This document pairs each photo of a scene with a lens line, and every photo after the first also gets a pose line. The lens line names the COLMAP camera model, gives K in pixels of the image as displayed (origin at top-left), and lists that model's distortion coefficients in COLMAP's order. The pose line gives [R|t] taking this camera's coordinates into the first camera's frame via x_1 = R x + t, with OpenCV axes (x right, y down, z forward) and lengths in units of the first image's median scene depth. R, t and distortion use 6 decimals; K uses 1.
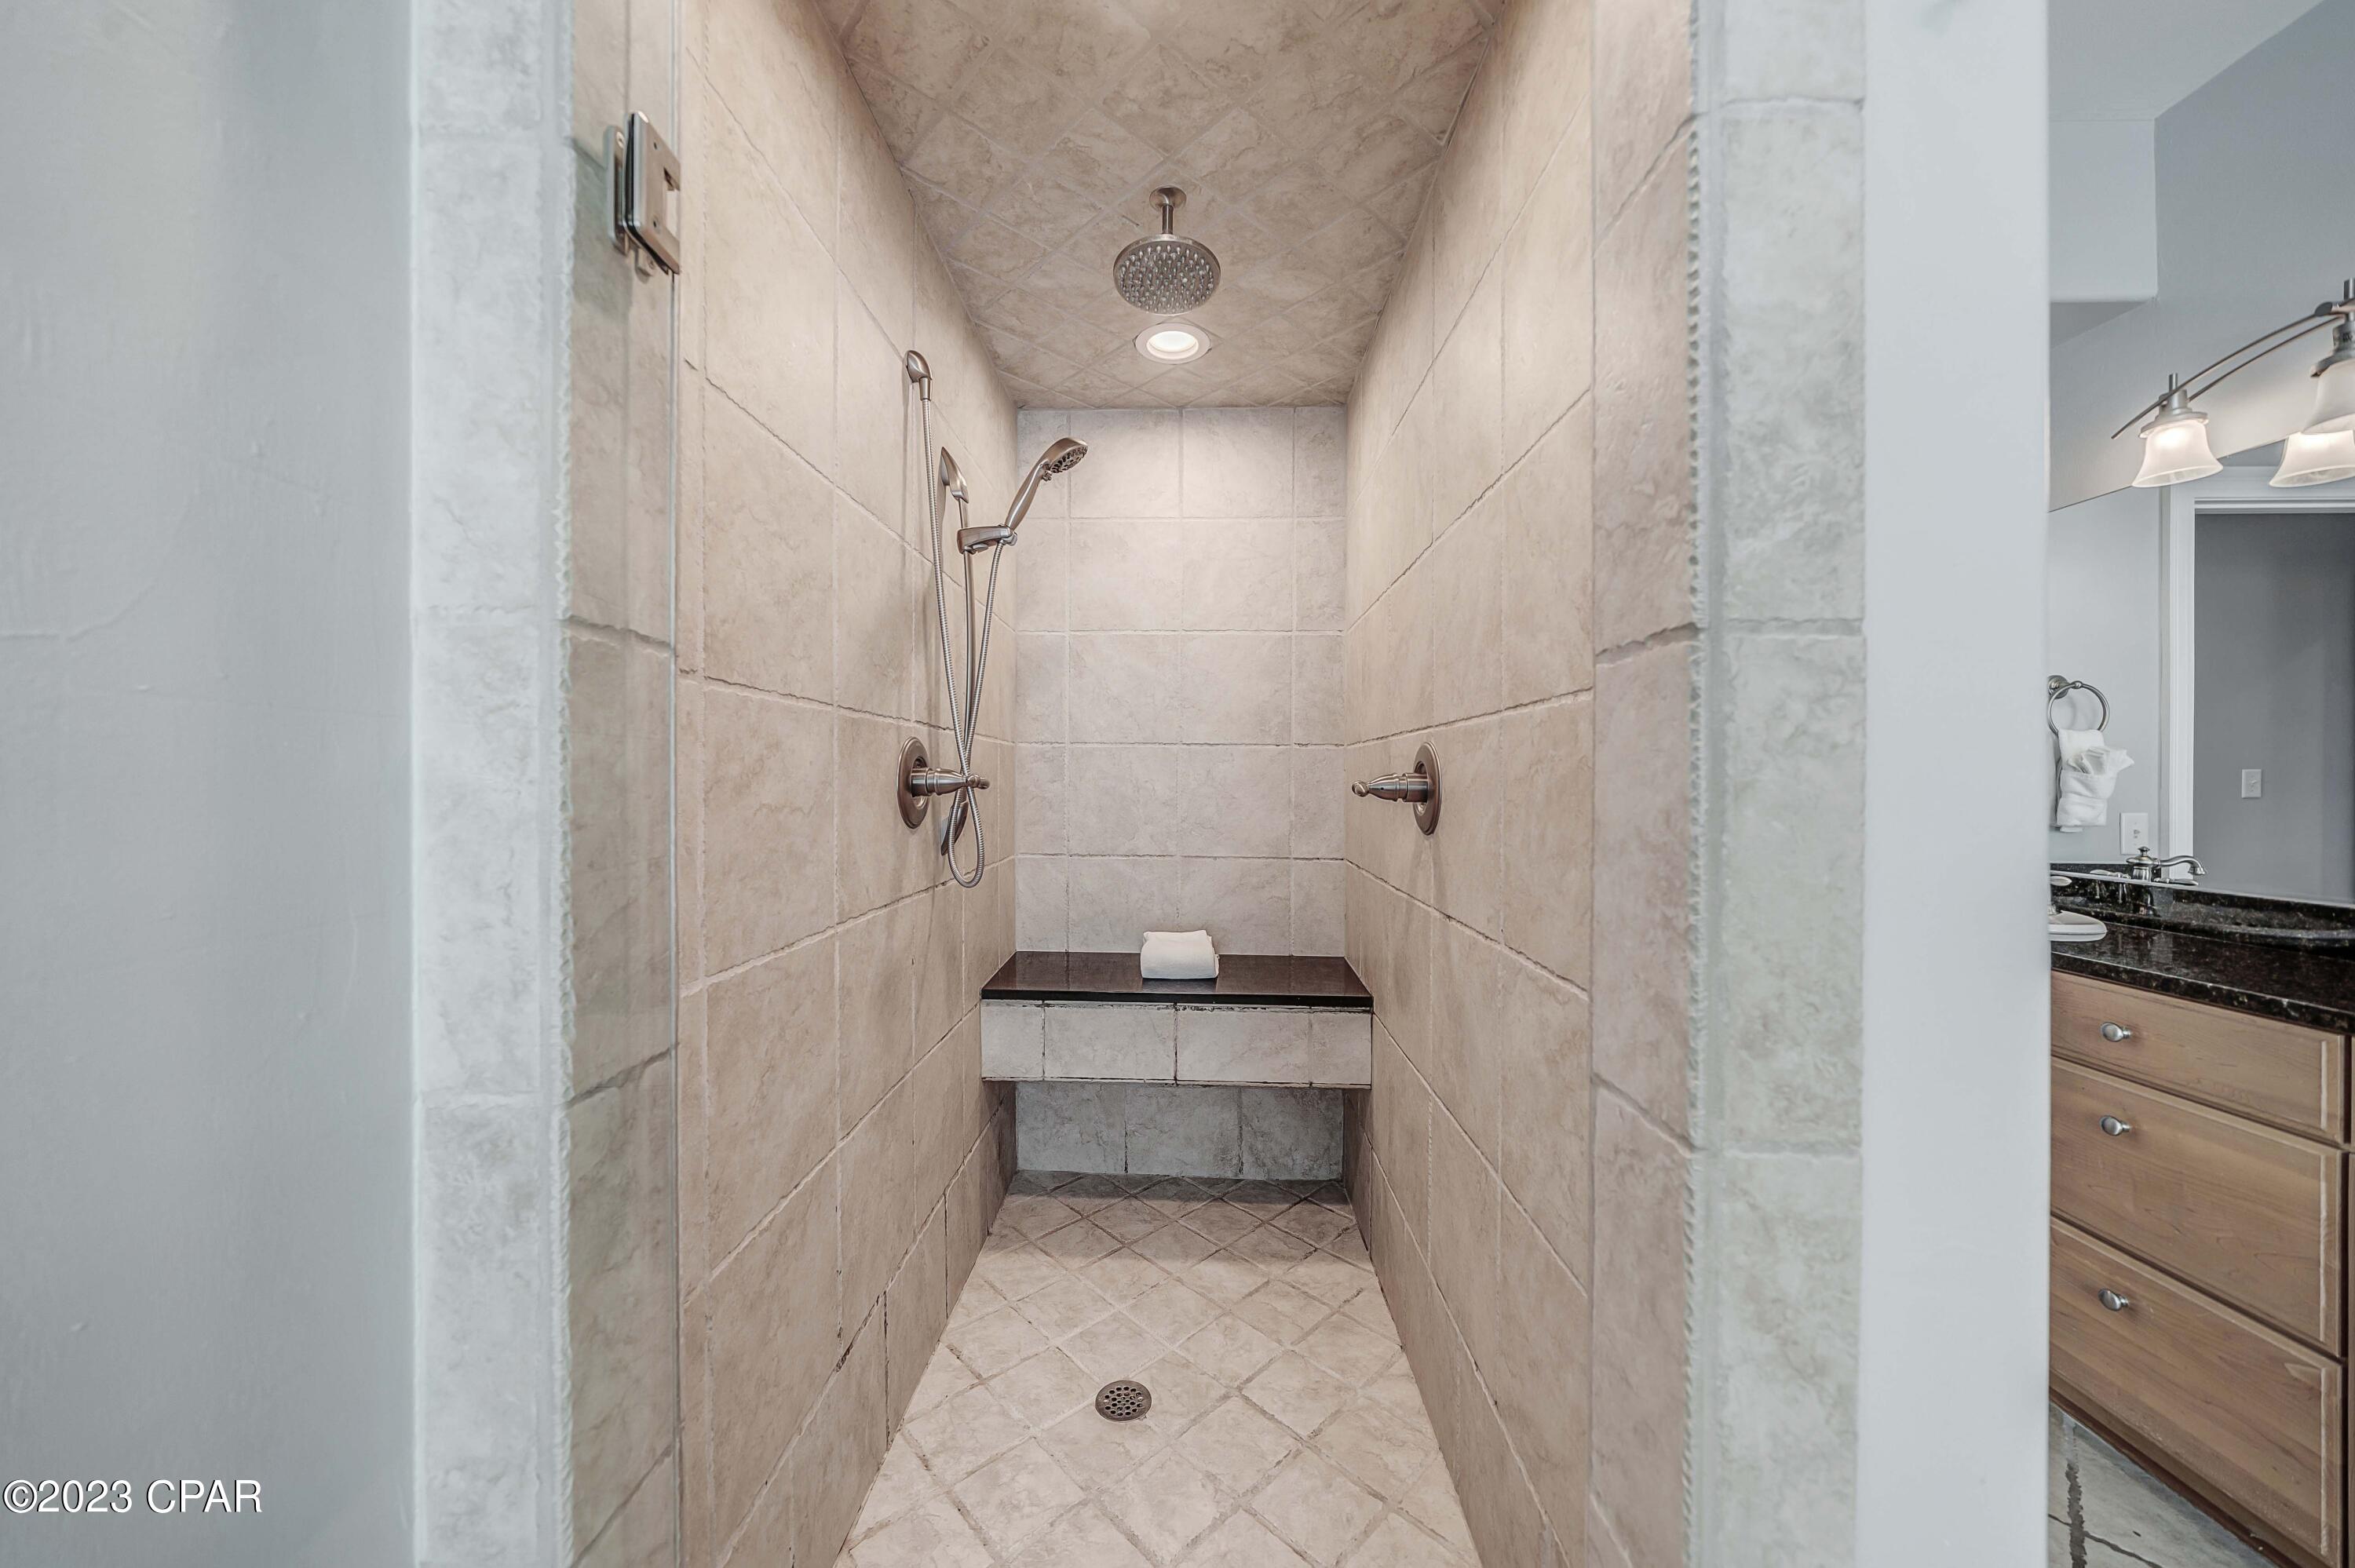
lens RADIAL K [[833.8, 0, 1172.0], [0, 833.8, 775.0], [0, 0, 1]] dist [-0.000118, 0.000022]
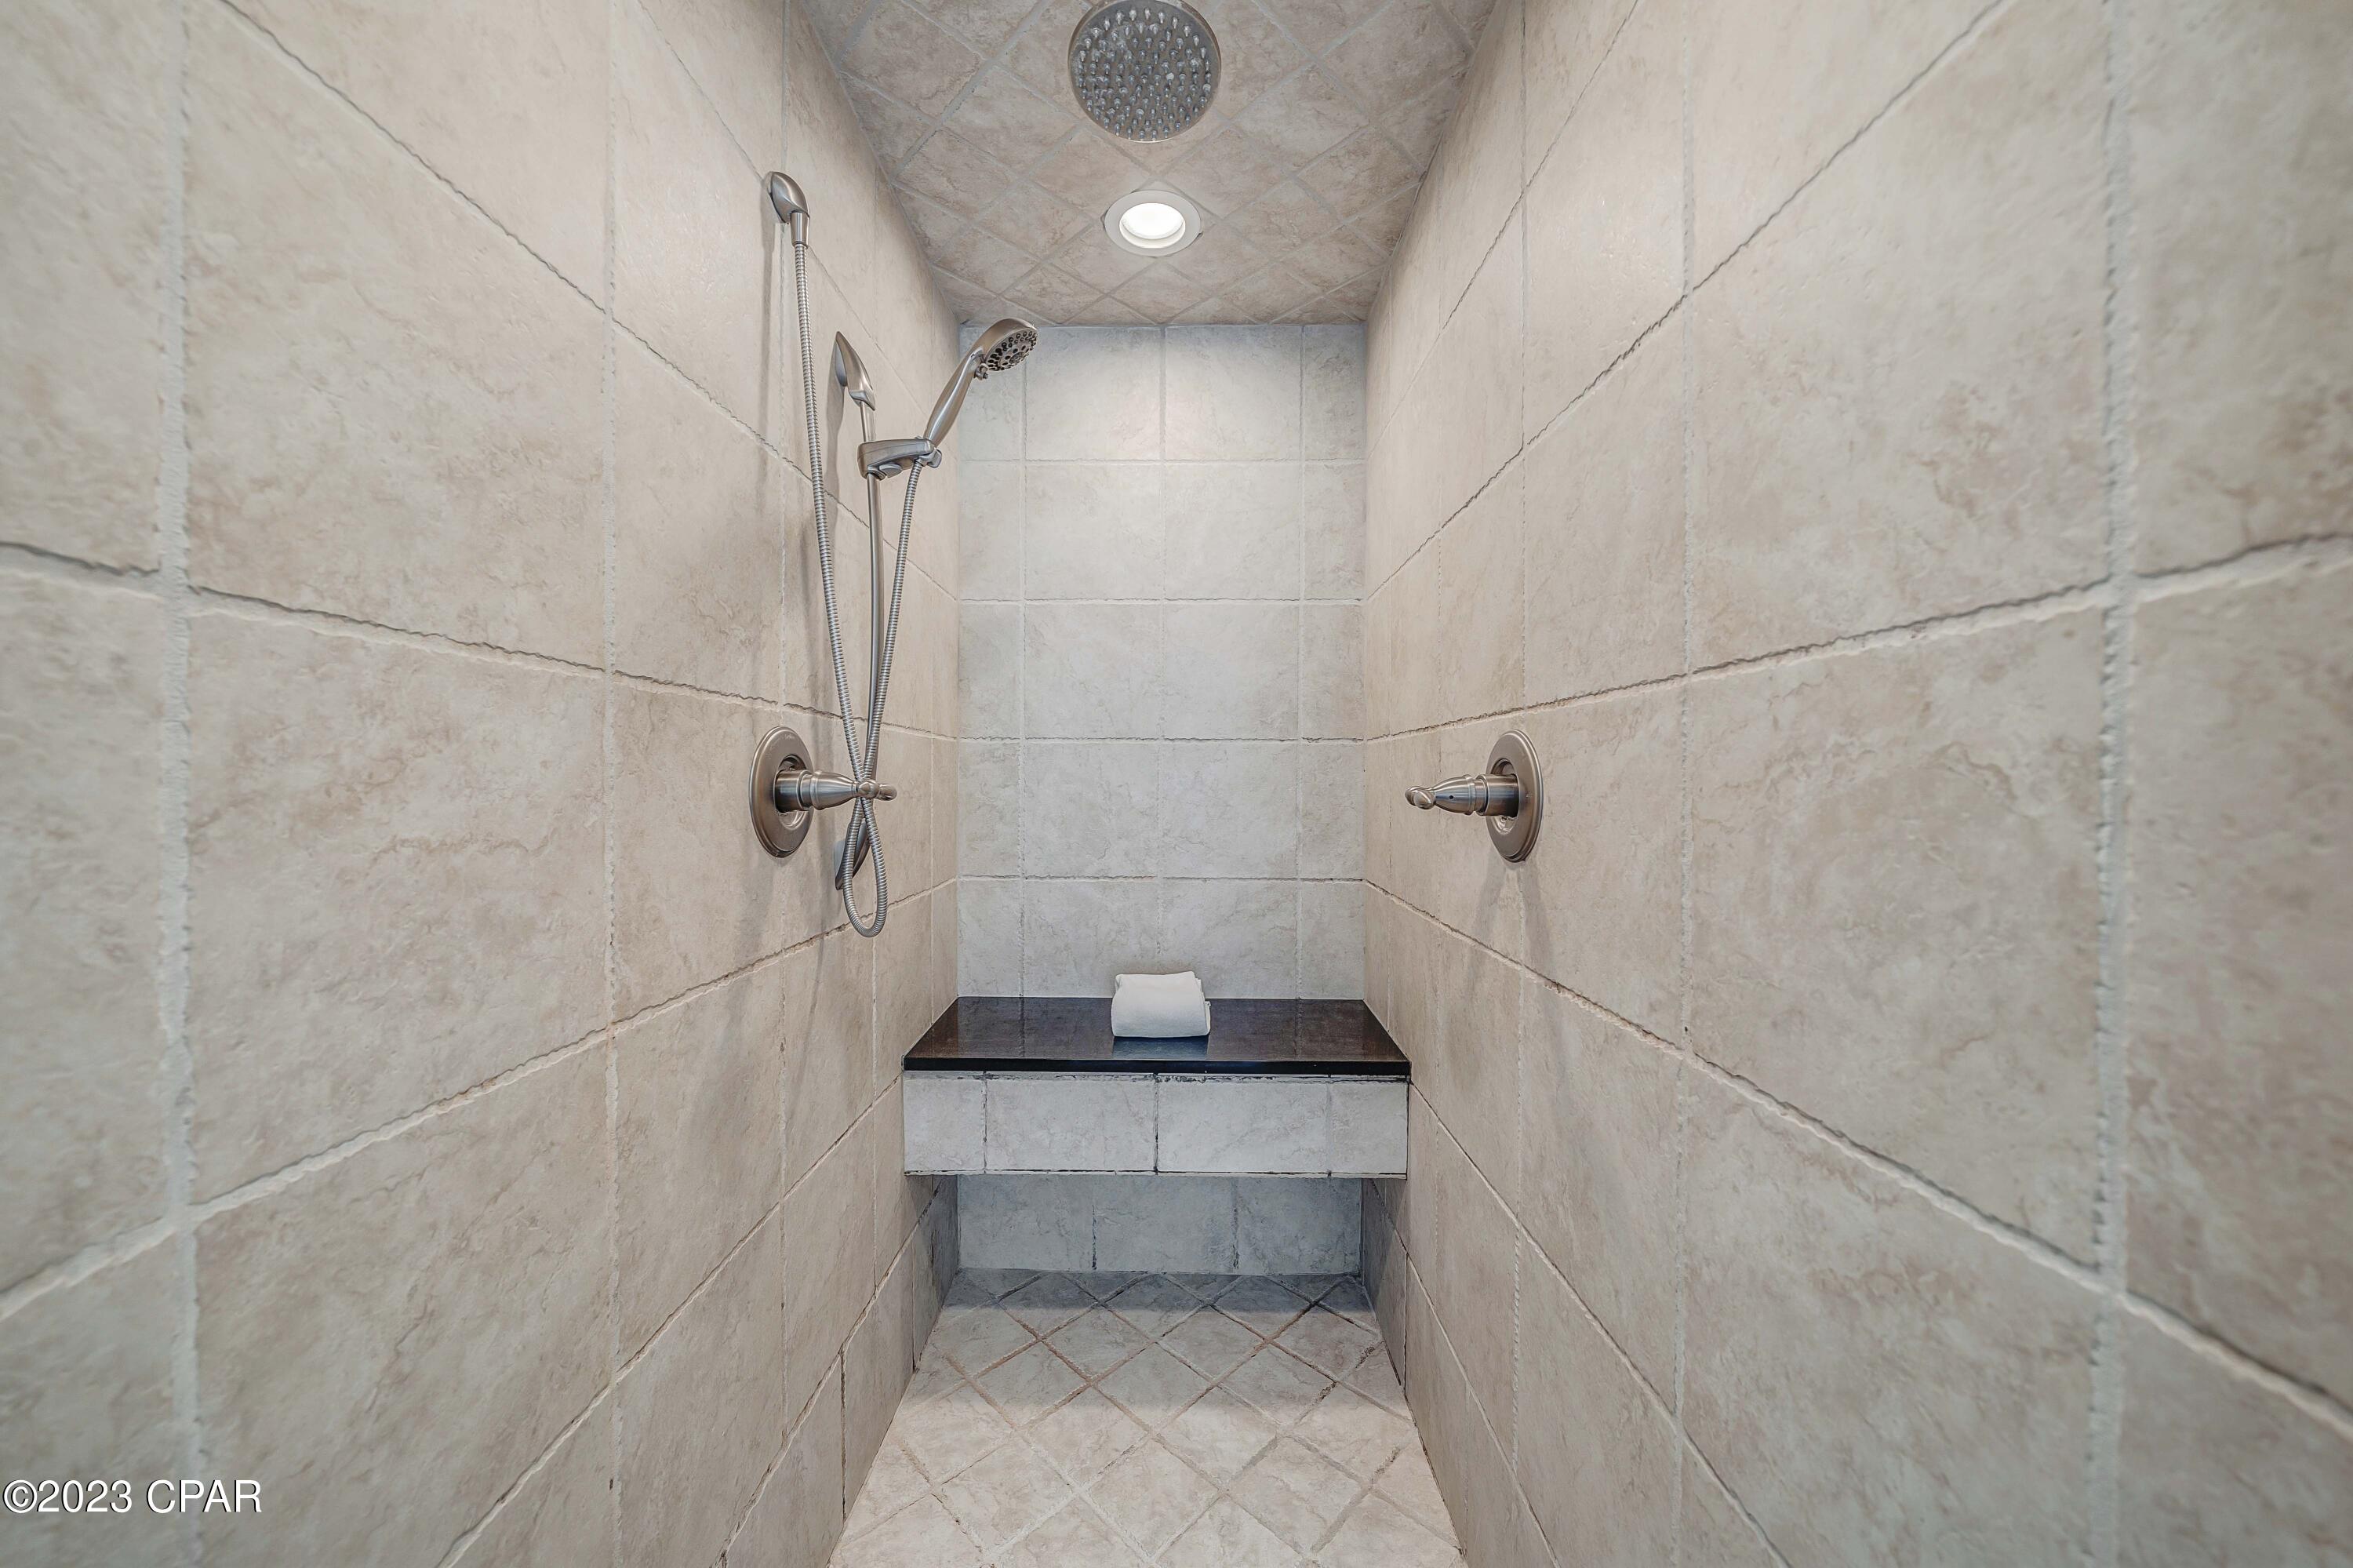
lens RADIAL K [[822.3, 0, 1208.9], [0, 822.3, 716.8], [0, 0, 1]] dist [0.025683, 0.000026]
pose [[0.997475, 0.000107, 0.071021, -0.001996], [0.004976, 0.997436, -0.071387, -0.002255], [-0.070847, 0.071560, 0.994917, 0.257973]]
